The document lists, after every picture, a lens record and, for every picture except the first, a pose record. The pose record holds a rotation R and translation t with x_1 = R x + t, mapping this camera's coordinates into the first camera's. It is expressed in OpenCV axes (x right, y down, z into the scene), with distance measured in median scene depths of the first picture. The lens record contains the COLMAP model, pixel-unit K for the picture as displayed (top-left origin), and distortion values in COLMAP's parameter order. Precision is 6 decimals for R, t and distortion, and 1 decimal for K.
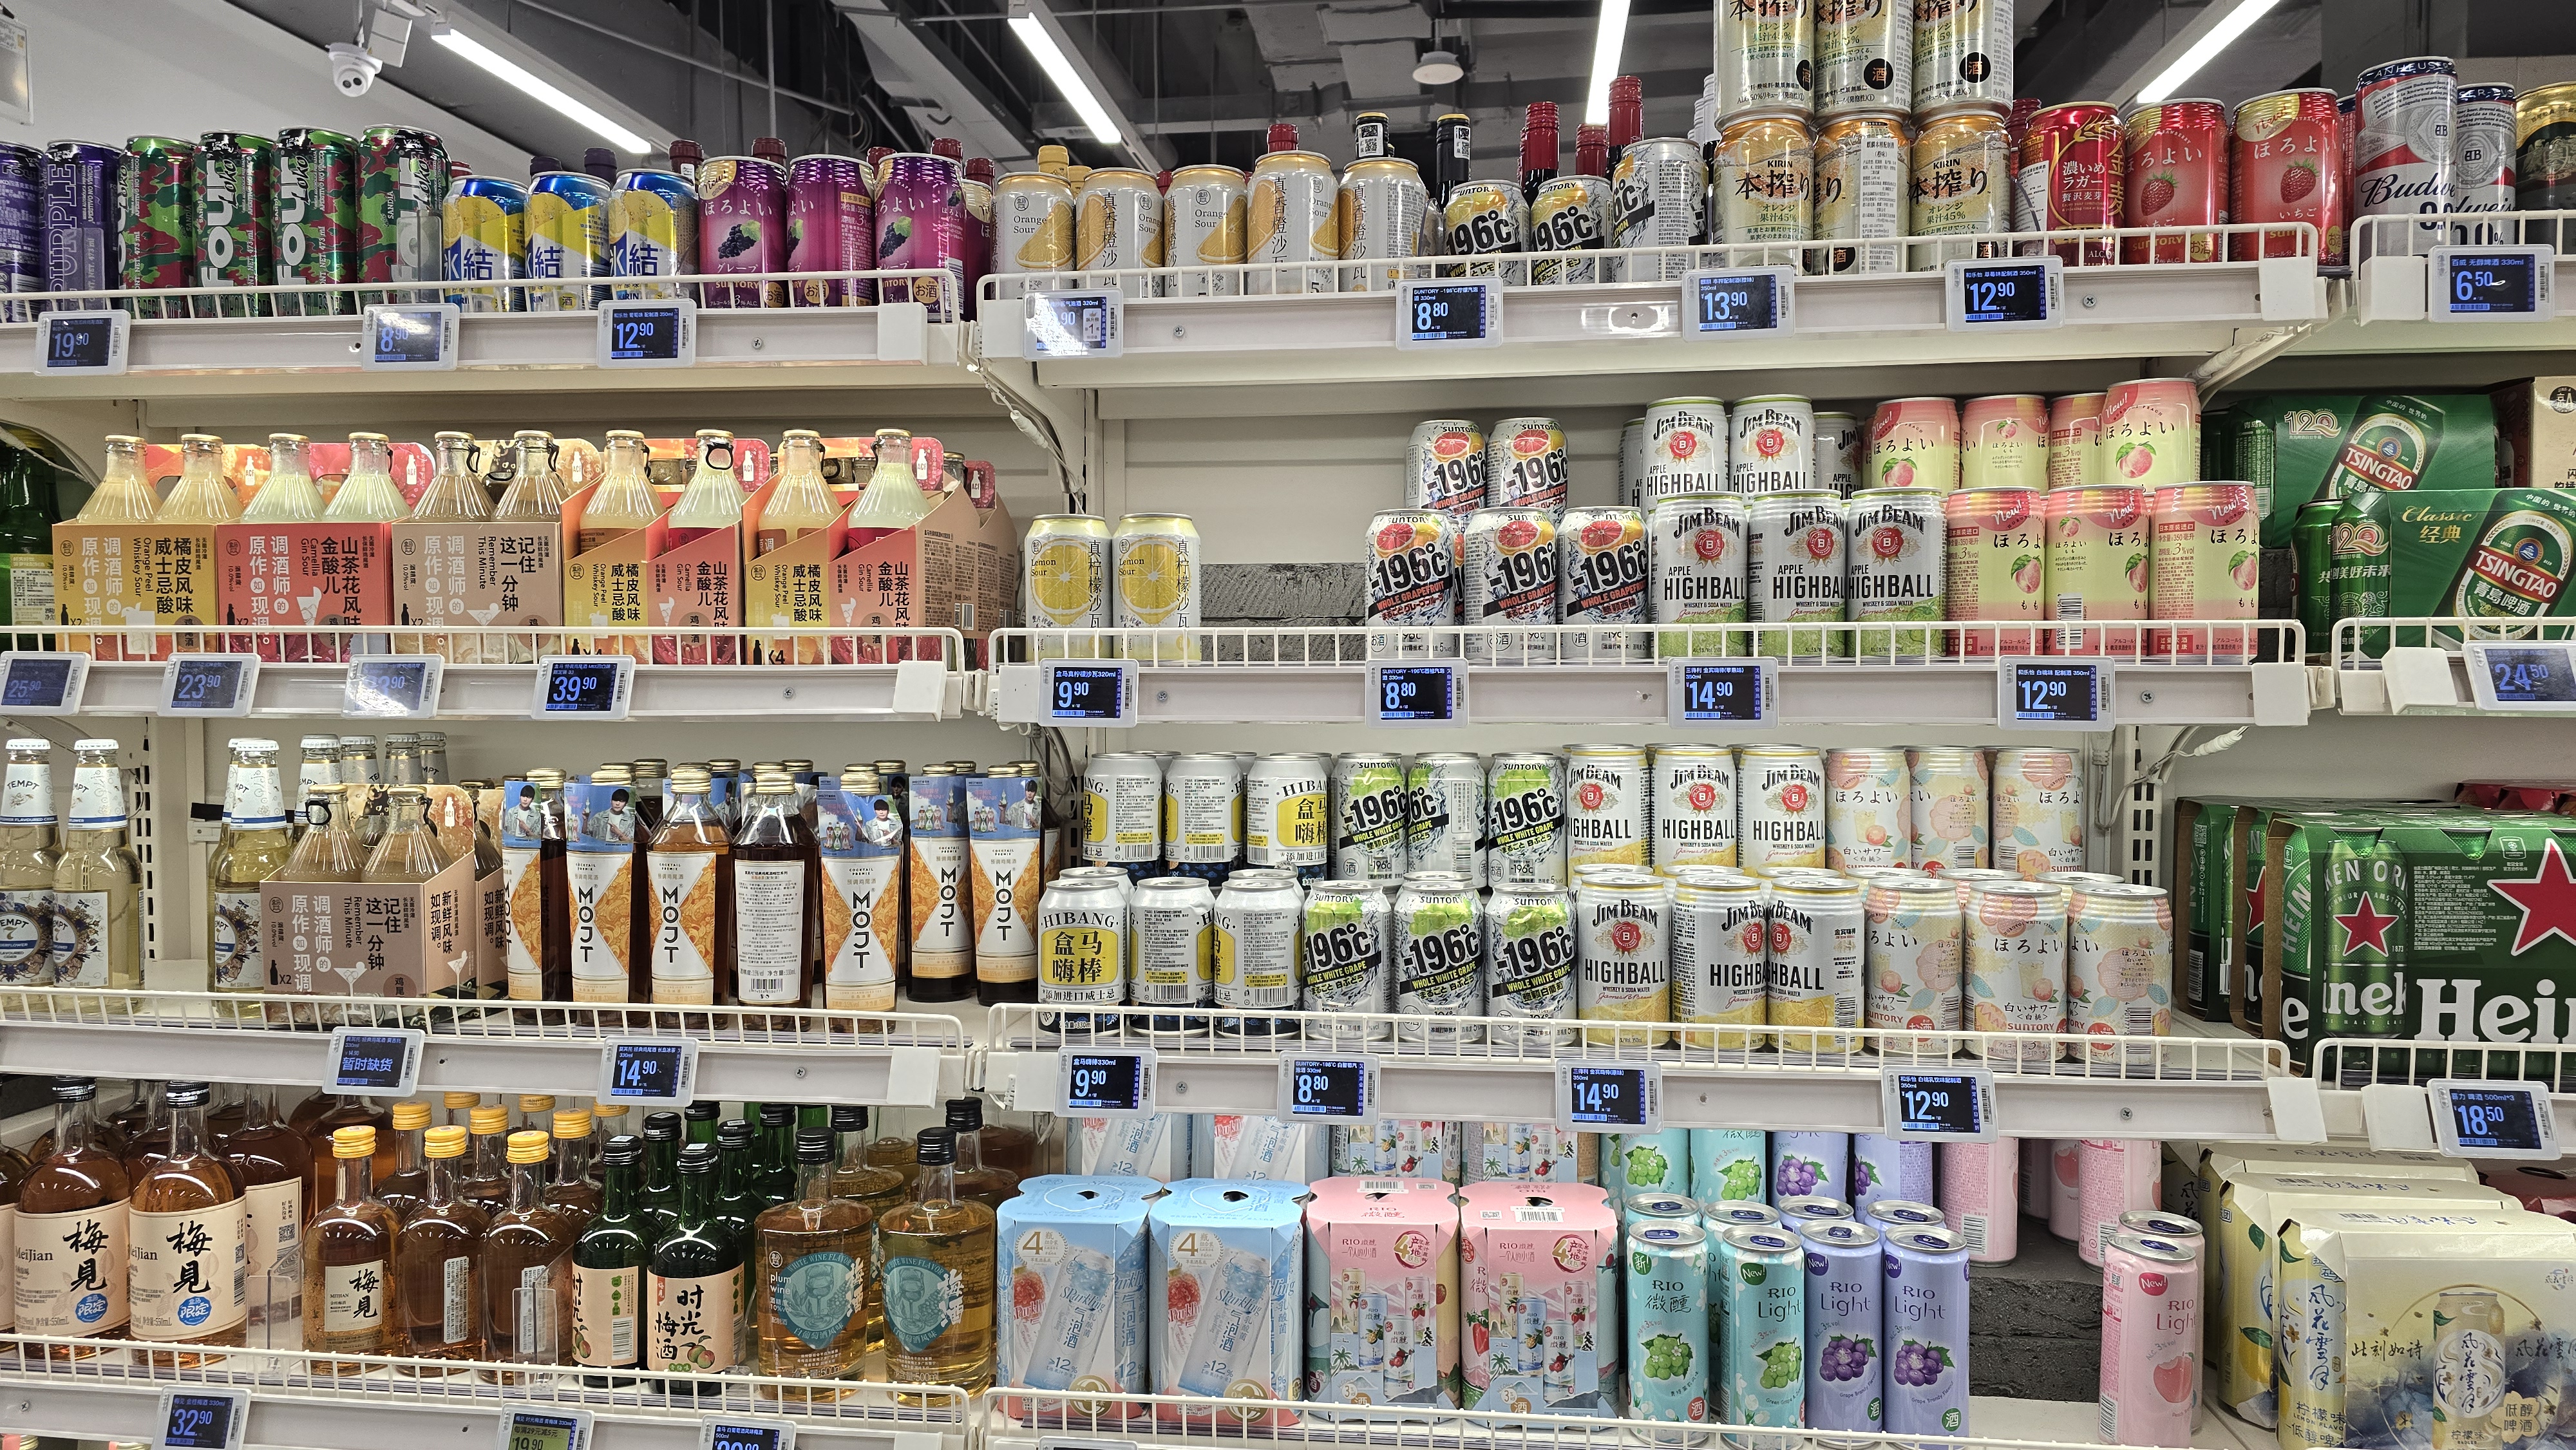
lens RADIAL K [[1771.0, 0, 1285.5], [0, 1771.0, 712.9], [0, 0, 1]] dist [0.010352, -0.004310]
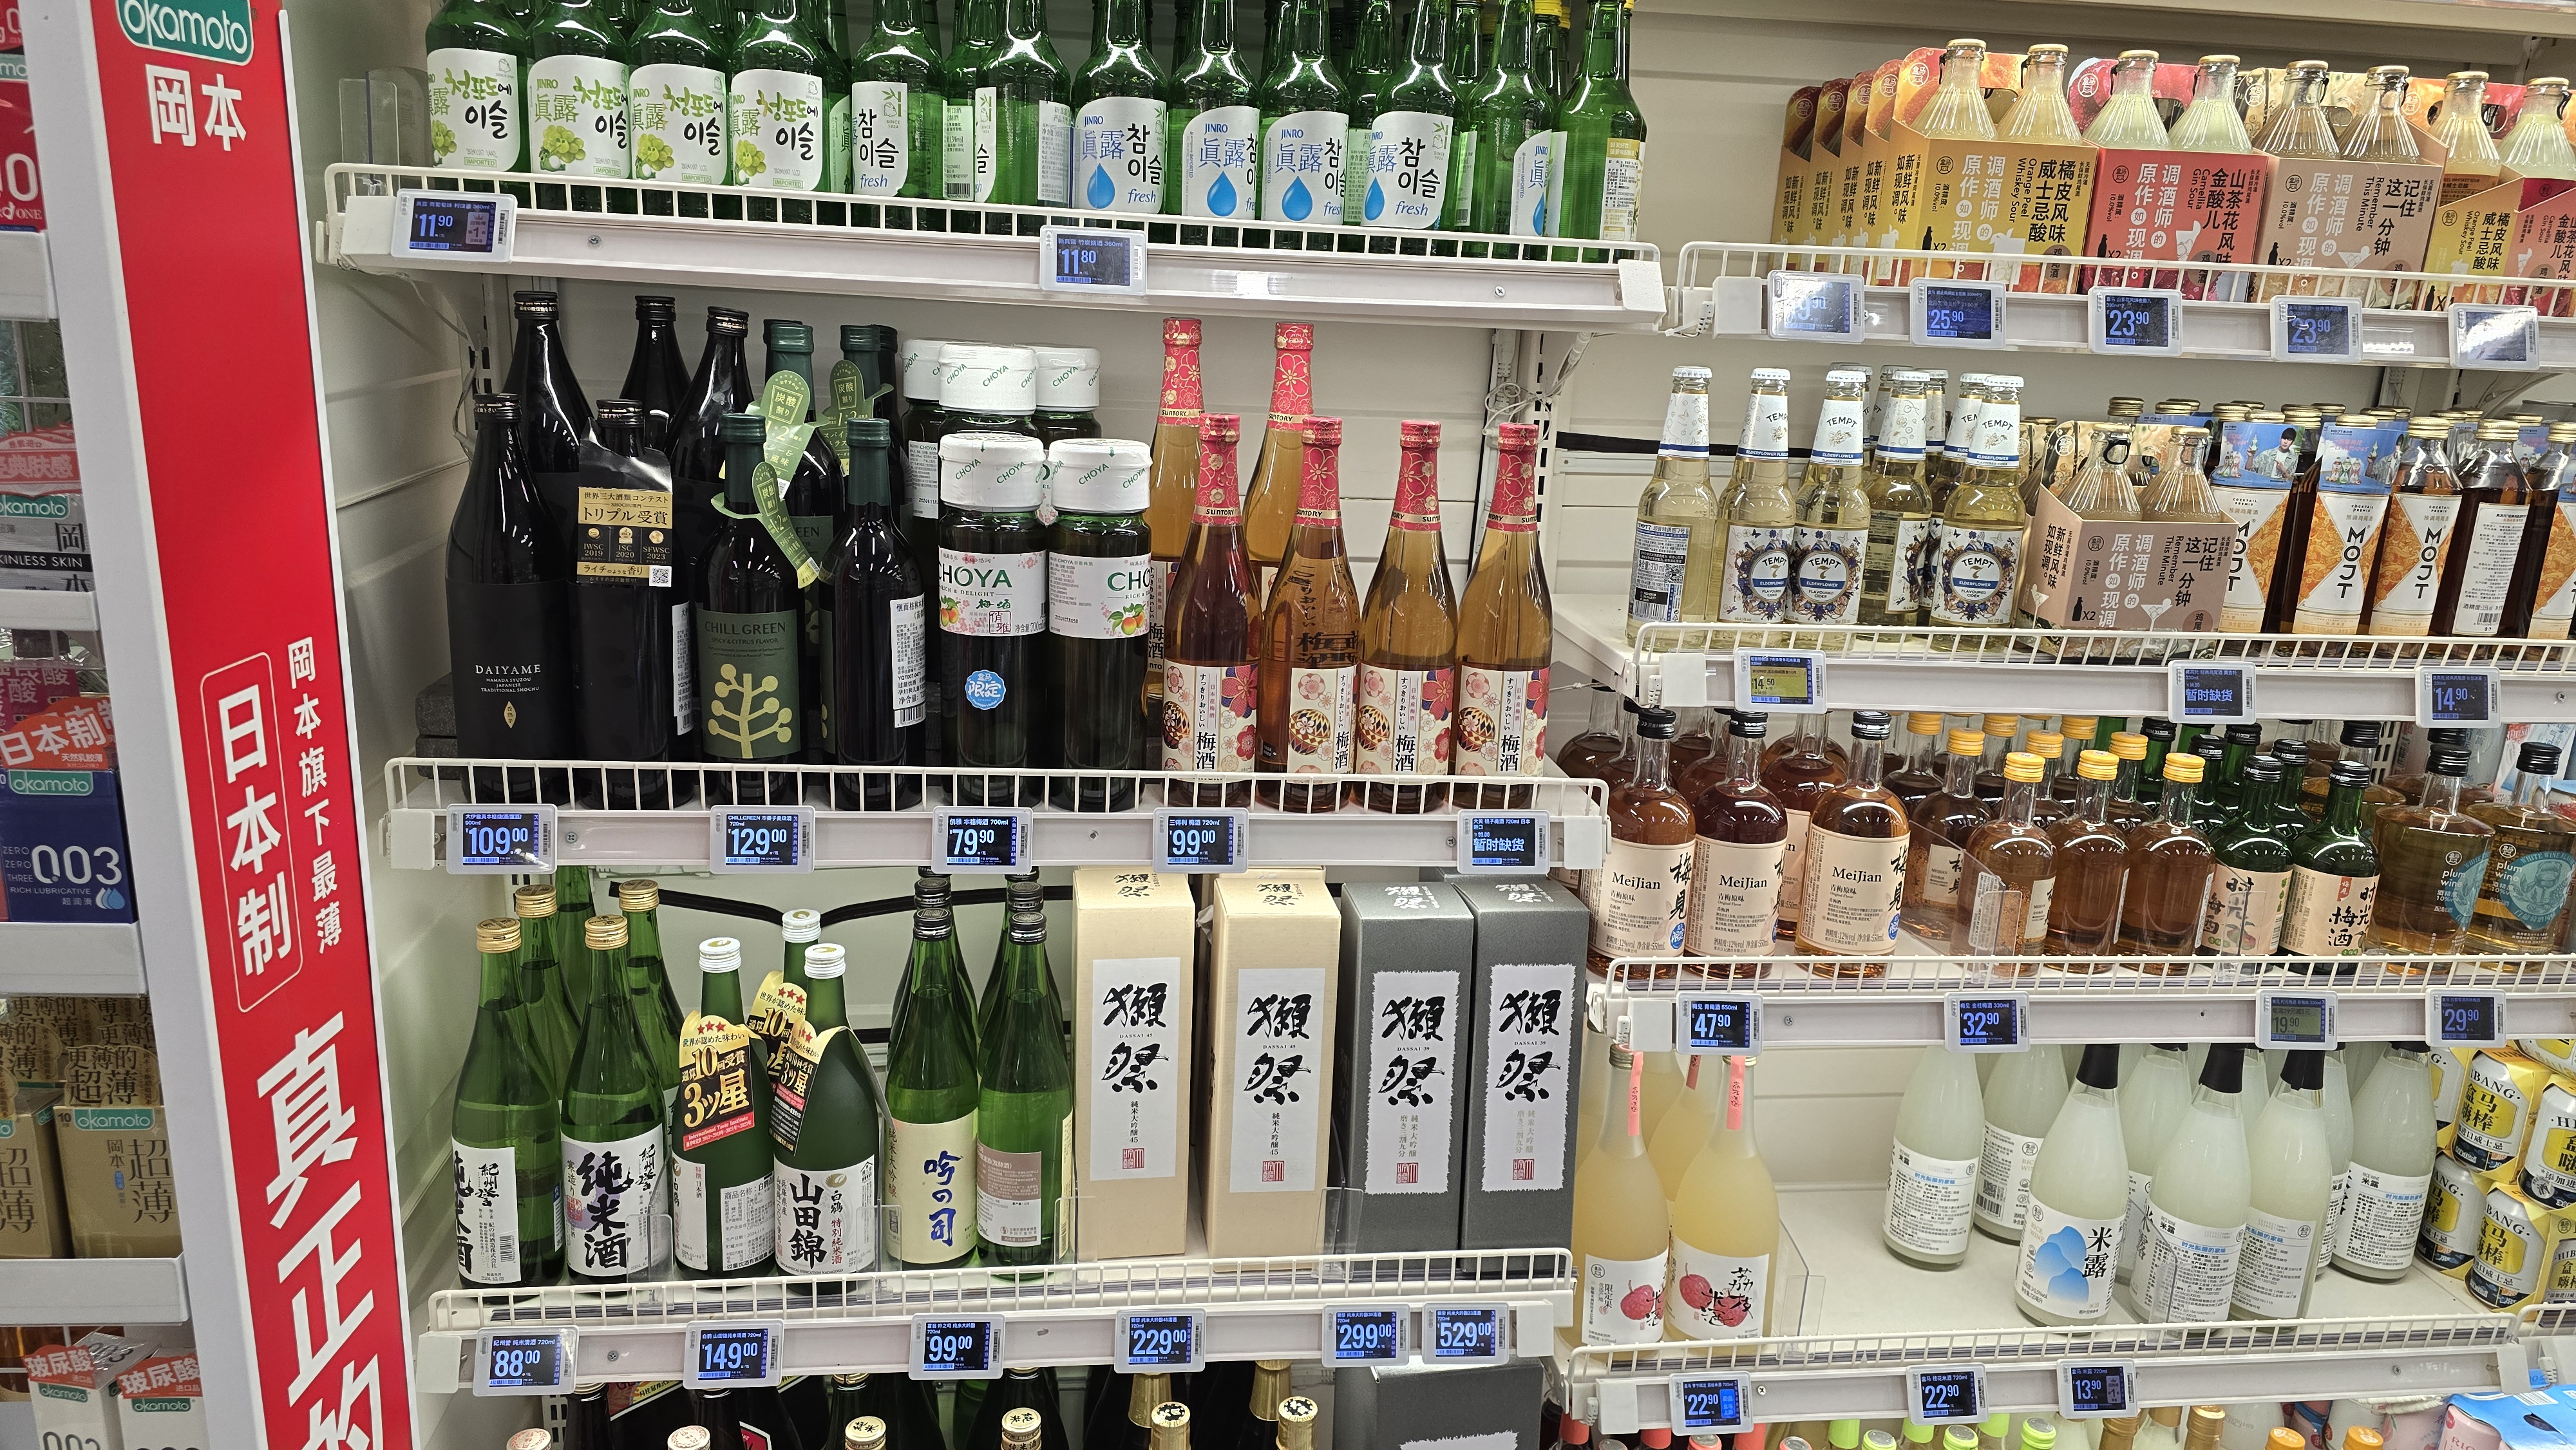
lens RADIAL K [[1771.0, 0, 1281.9], [0, 1771.0, 720.2], [0, 0, 1]] dist [0.010352, -0.004310]
pose [[0.969961, -0.023243, 0.242148, -1.270504], [-0.033440, 0.973235, 0.227366, -0.008716], [-0.240952, -0.228634, 0.943223, 0.132610]]
